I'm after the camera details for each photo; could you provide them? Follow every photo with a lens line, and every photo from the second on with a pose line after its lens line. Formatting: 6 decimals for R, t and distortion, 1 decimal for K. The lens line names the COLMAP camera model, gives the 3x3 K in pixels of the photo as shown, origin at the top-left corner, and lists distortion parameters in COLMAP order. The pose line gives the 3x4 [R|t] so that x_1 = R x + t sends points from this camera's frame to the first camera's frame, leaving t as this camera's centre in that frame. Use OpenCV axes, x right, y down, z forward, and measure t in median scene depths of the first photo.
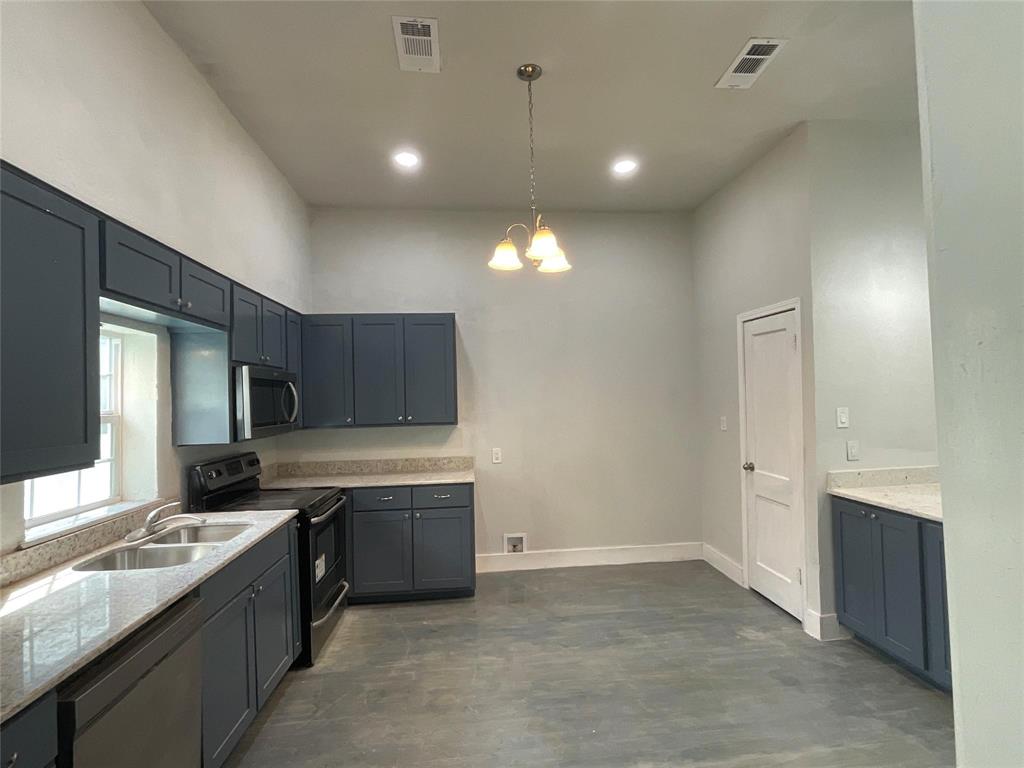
lens RADIAL K [[501.1, 0, 512.0], [0, 501.1, 384.0], [0, 0, 1]] dist [-0.016612, 0.000673]
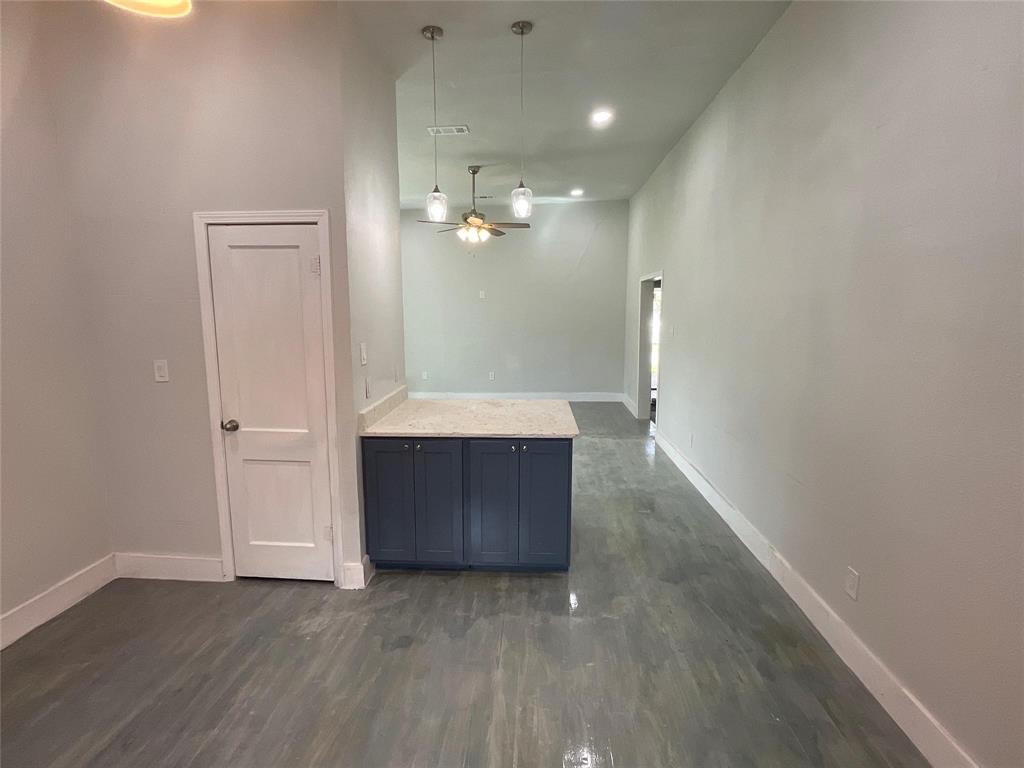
lens RADIAL K [[501.1, 0, 512.0], [0, 501.1, 384.0], [0, 0, 1]] dist [-0.016612, 0.000673]
pose [[0.142012, -0.125364, 0.981894, -0.210867], [-0.028465, 0.991020, 0.130646, -0.006378], [-0.989456, -0.046503, 0.137168, 0.542569]]
